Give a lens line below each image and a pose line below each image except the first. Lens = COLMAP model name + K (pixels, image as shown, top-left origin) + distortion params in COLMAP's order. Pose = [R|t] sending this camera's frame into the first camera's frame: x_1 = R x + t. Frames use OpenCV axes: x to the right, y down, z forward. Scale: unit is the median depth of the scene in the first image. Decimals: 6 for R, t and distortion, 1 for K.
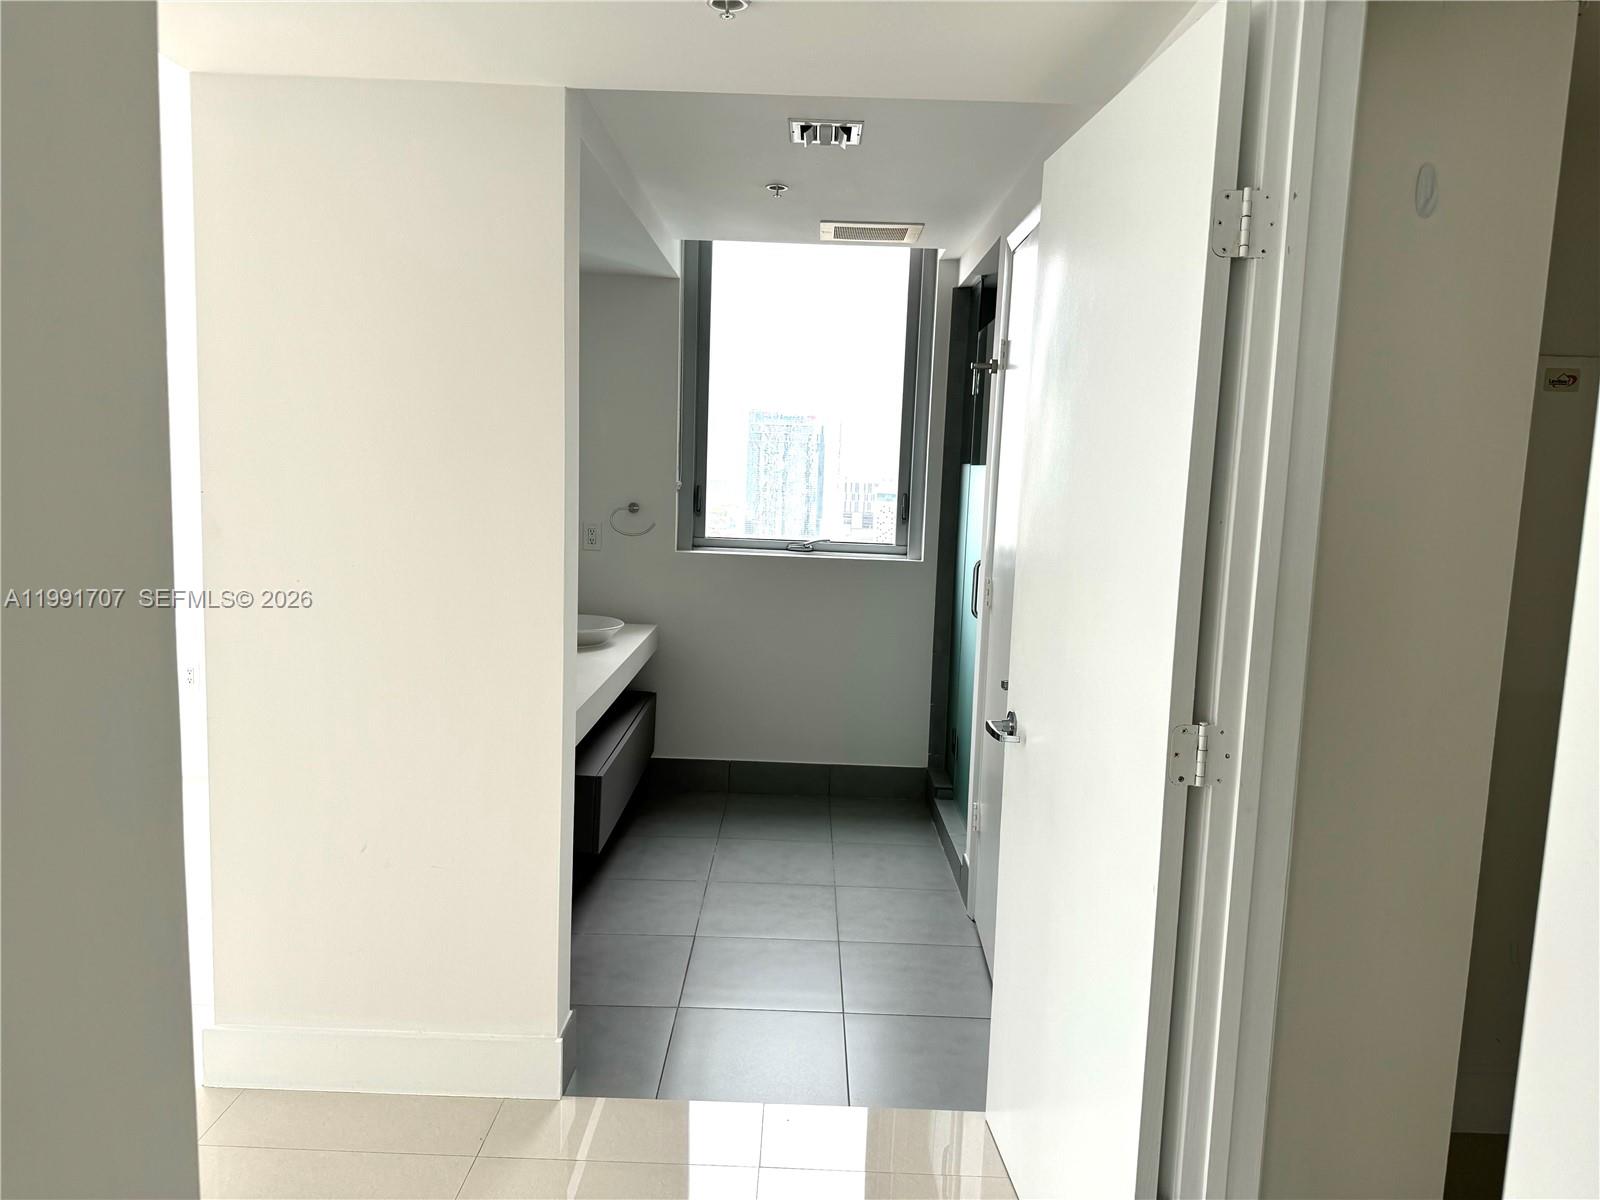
lens RADIAL K [[1118.5, 0, 800.0], [0, 1118.5, 600.0], [0, 0, 1]] dist [-0.046041, -0.001607]
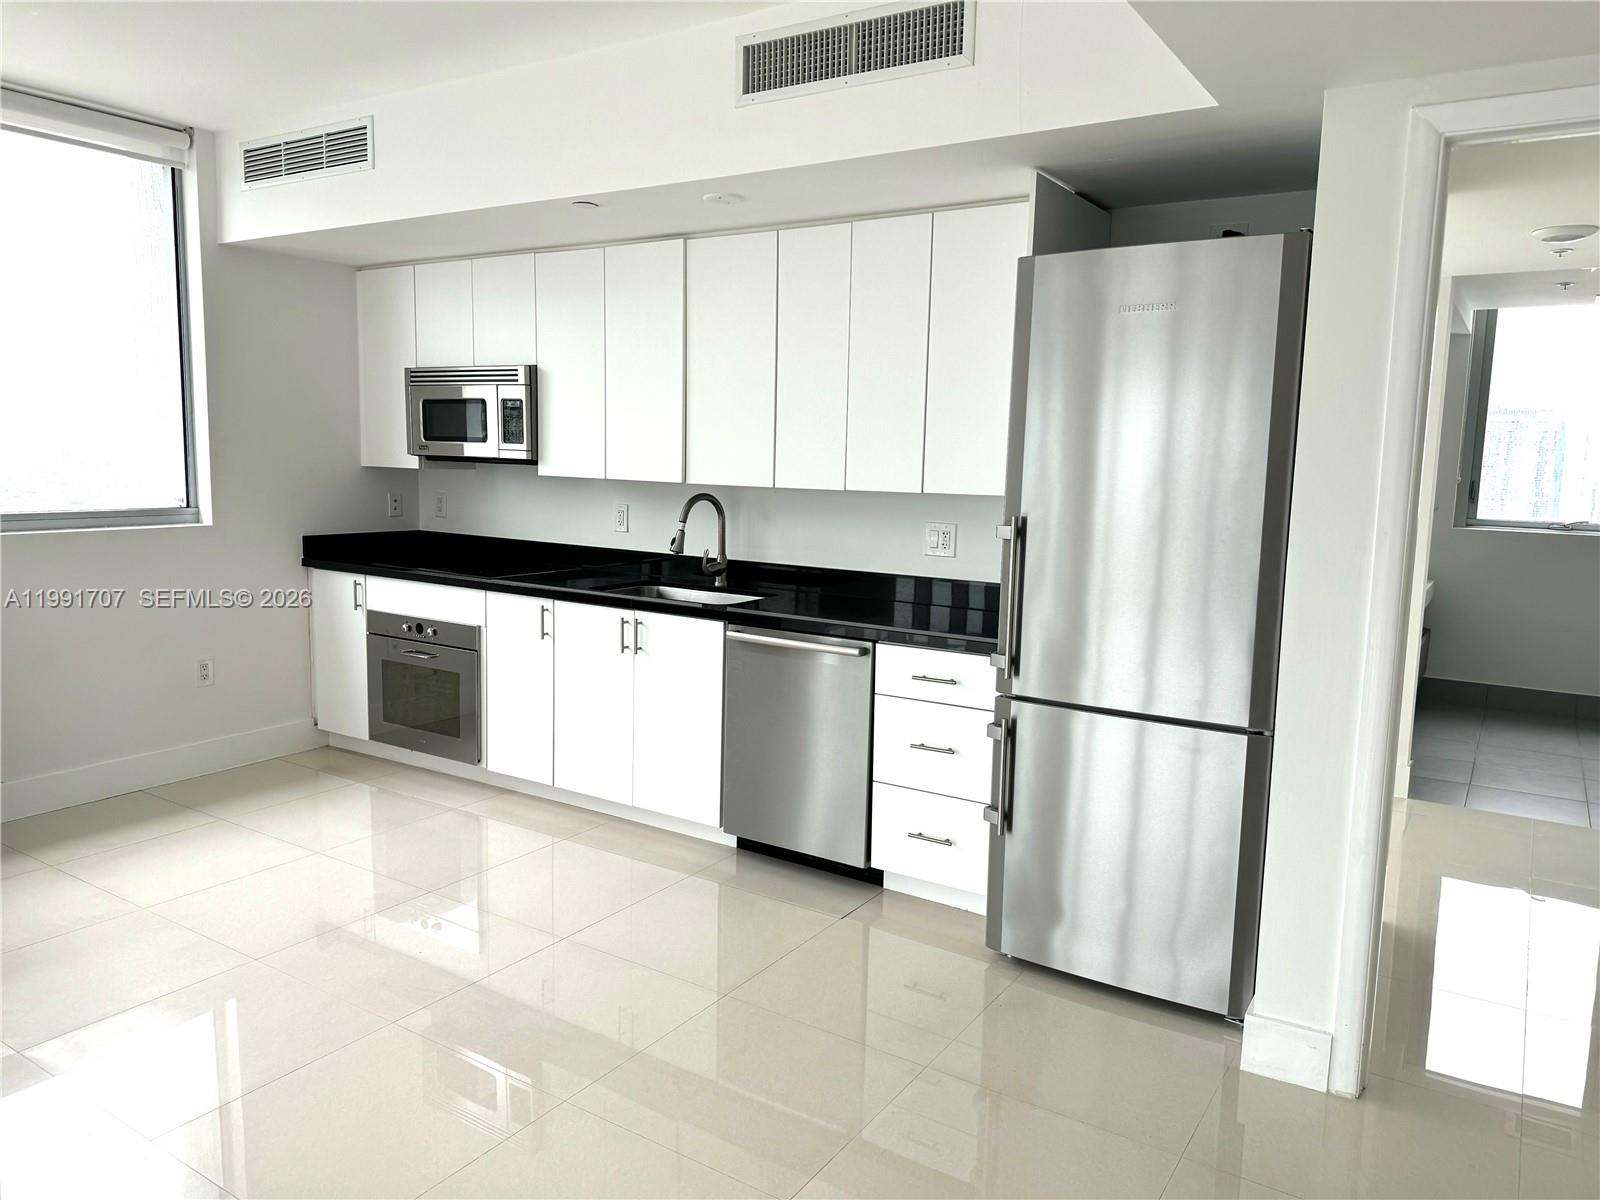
lens RADIAL K [[1134.2, 0, 800.0], [0, 1134.2, 600.0], [0, 0, 1]] dist [0.010211, -0.003730]
pose [[0.844376, 0.047931, -0.533603, -0.036412], [-0.052660, 0.998592, 0.006370, 0.077890], [0.533157, 0.022721, 0.845711, -0.616339]]
